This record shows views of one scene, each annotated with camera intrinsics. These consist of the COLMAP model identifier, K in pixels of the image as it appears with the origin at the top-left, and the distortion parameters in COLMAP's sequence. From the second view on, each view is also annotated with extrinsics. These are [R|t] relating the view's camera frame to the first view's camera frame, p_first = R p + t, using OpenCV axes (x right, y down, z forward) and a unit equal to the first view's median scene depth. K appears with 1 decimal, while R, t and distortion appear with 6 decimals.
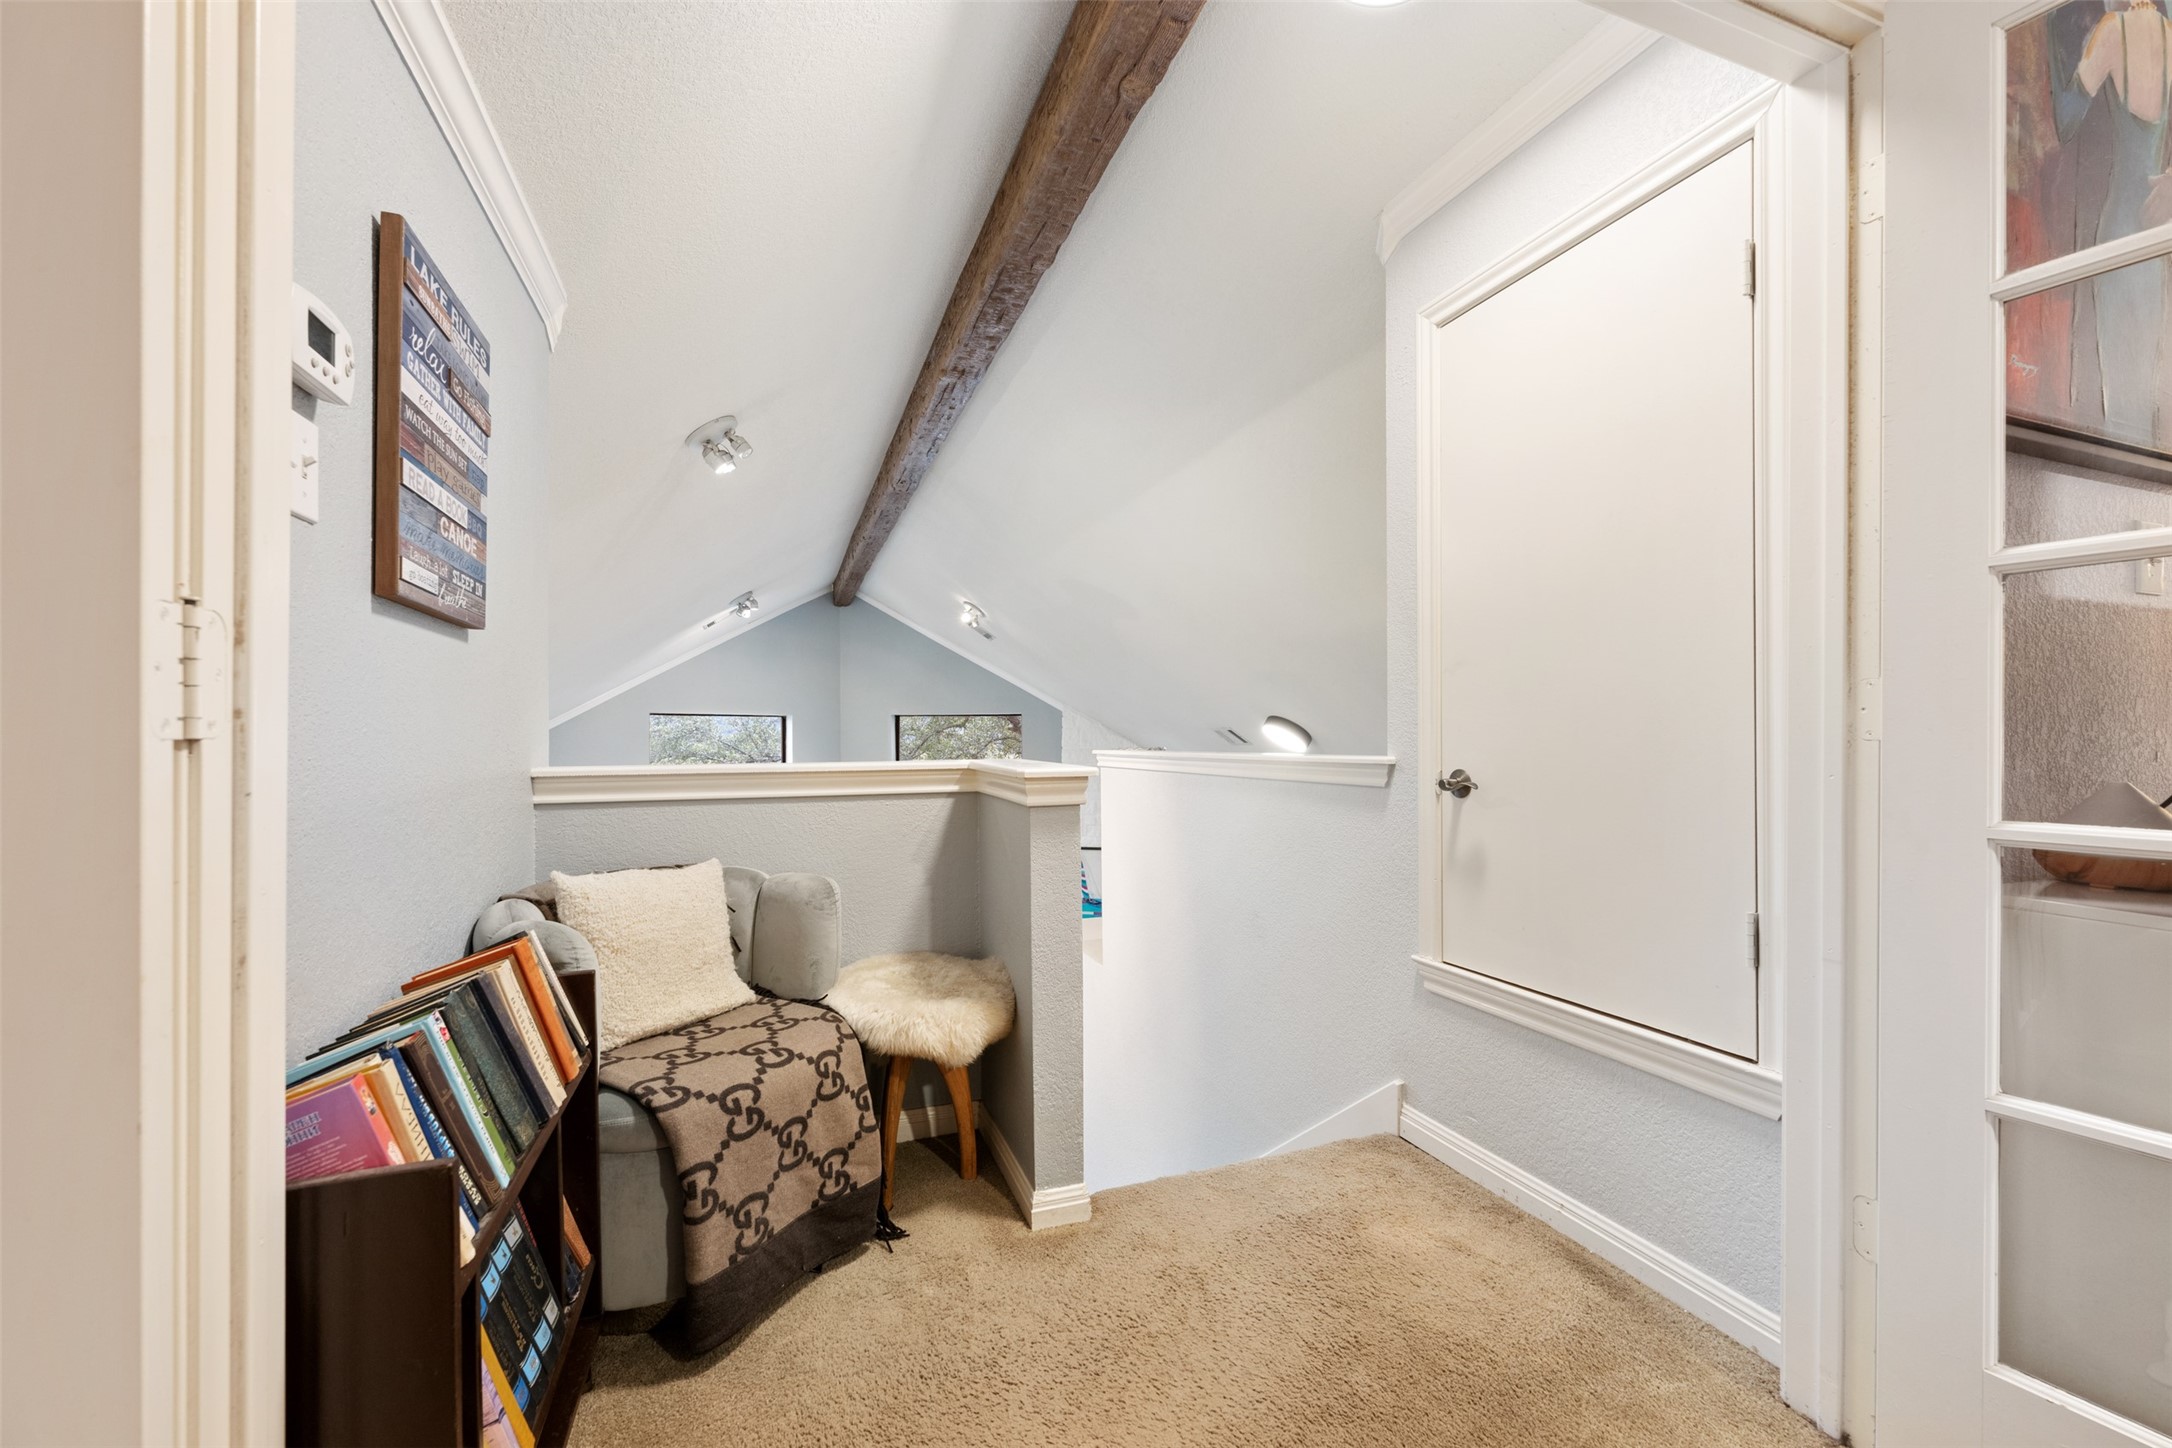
lens RADIAL K [[867.9, 0, 1087.7], [0, 867.9, 728.5], [0, 0, 1]] dist [-0.008217, 0.000065]
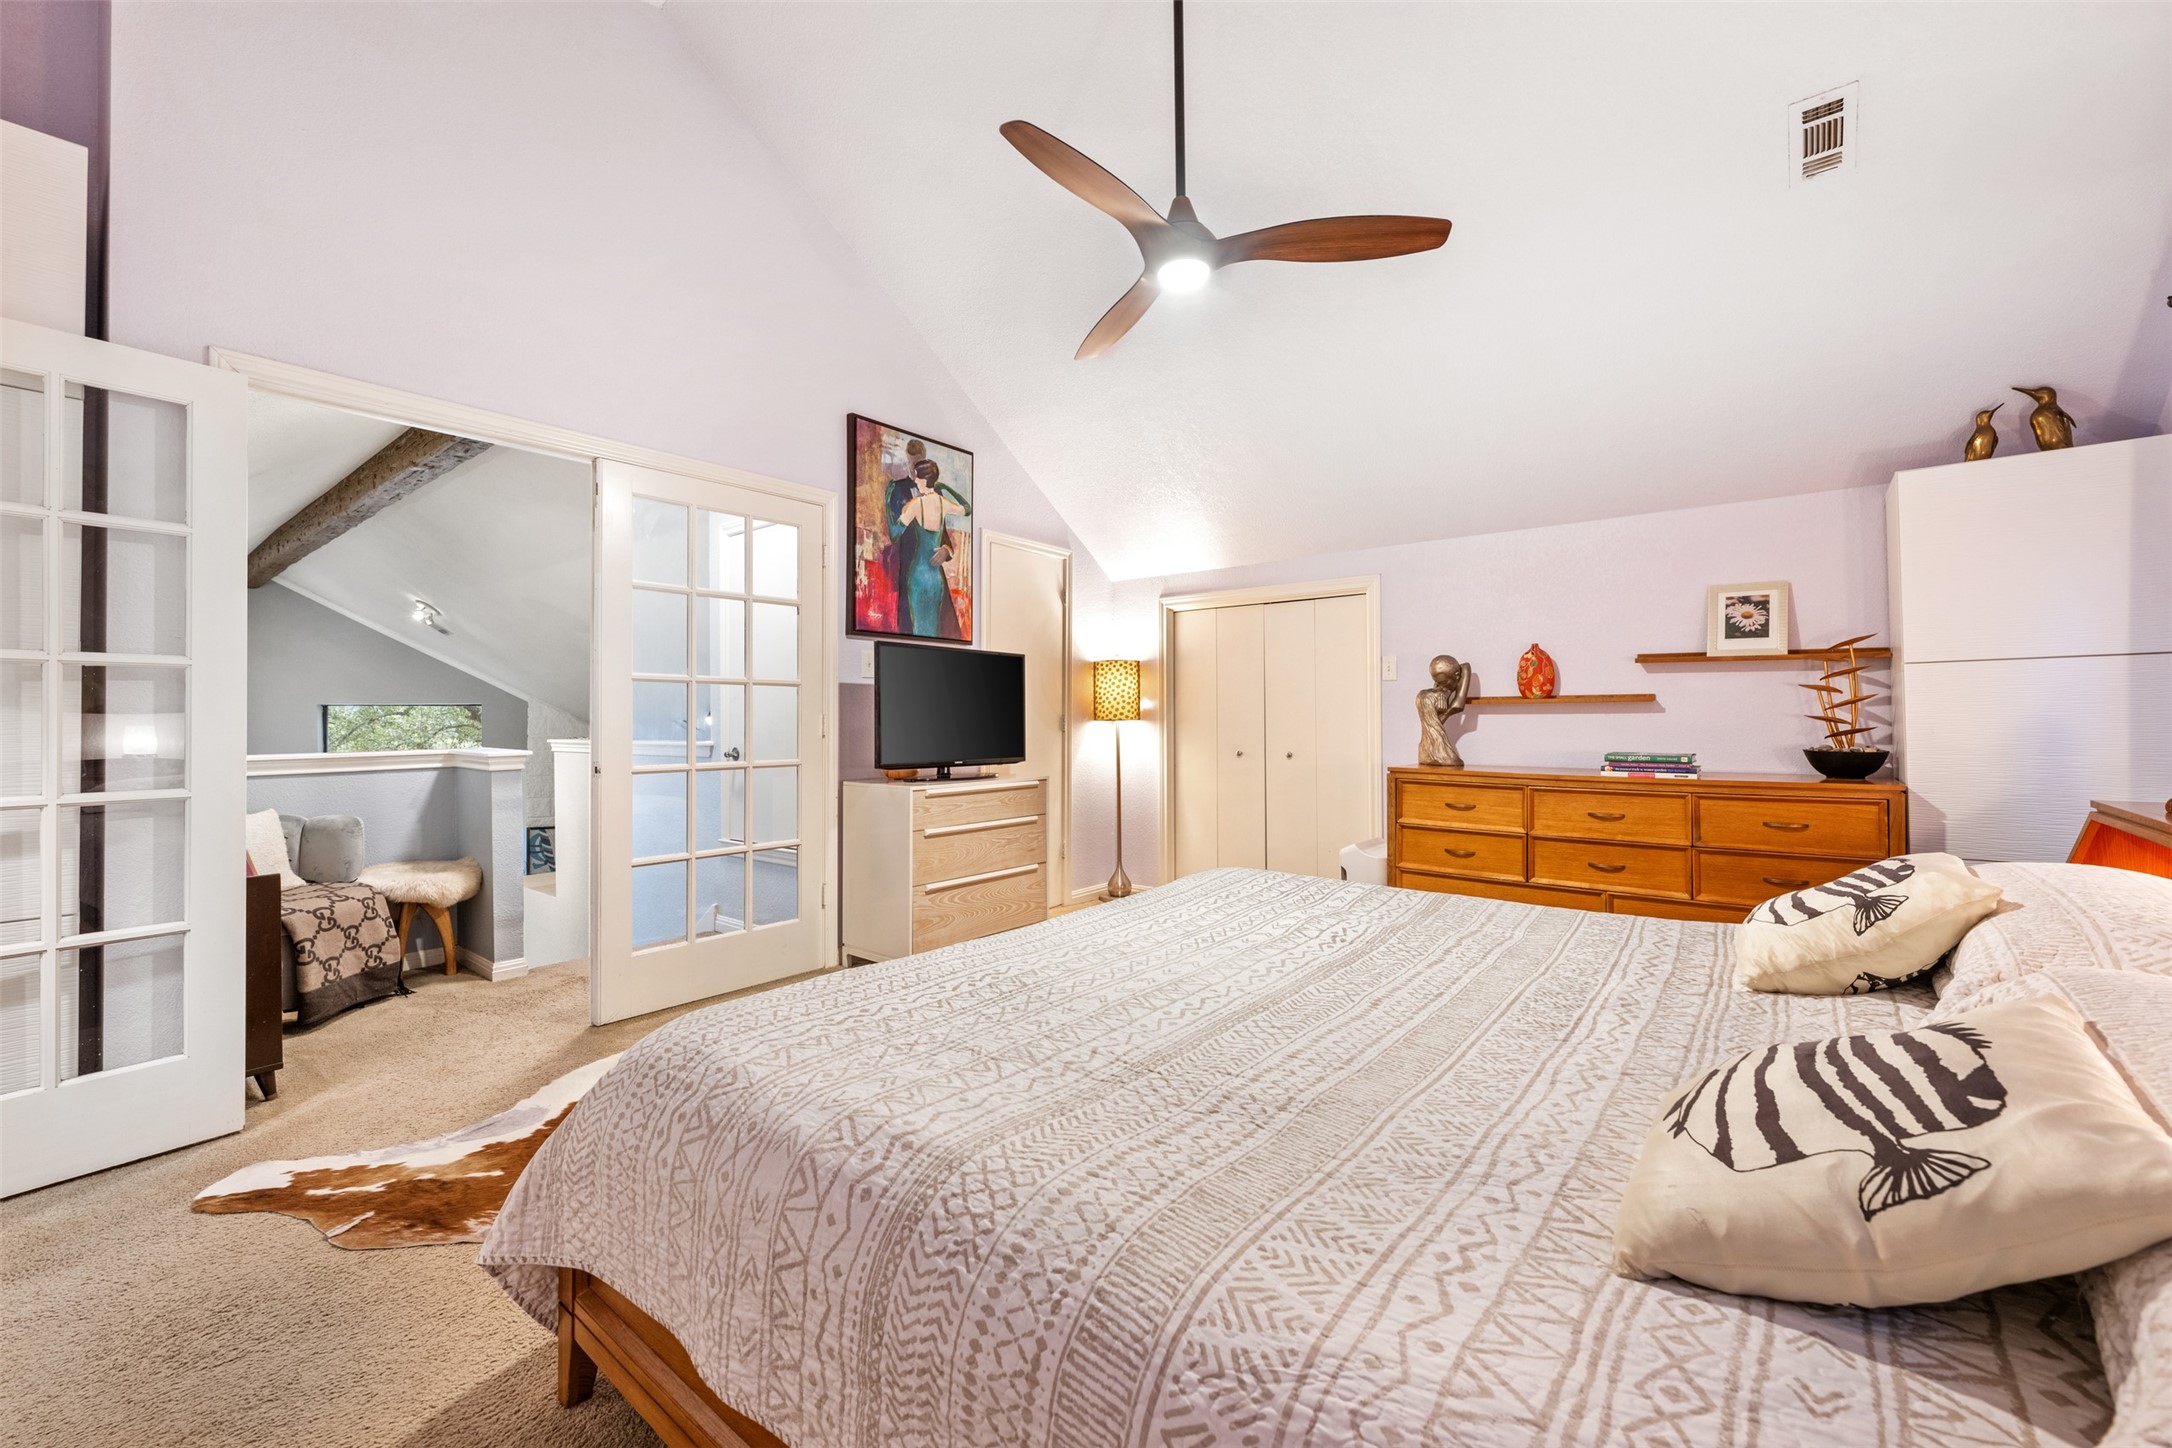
lens RADIAL K [[861.8, 0, 1083.0], [0, 861.8, 708.8], [0, 0, 1]] dist [0.000910, 0.000080]
pose [[0.860392, 0.000555, 0.509632, 0.093980], [0.000650, 0.999997, -0.002187, -0.048648], [-0.509632, 0.002213, 0.860389, -1.425343]]
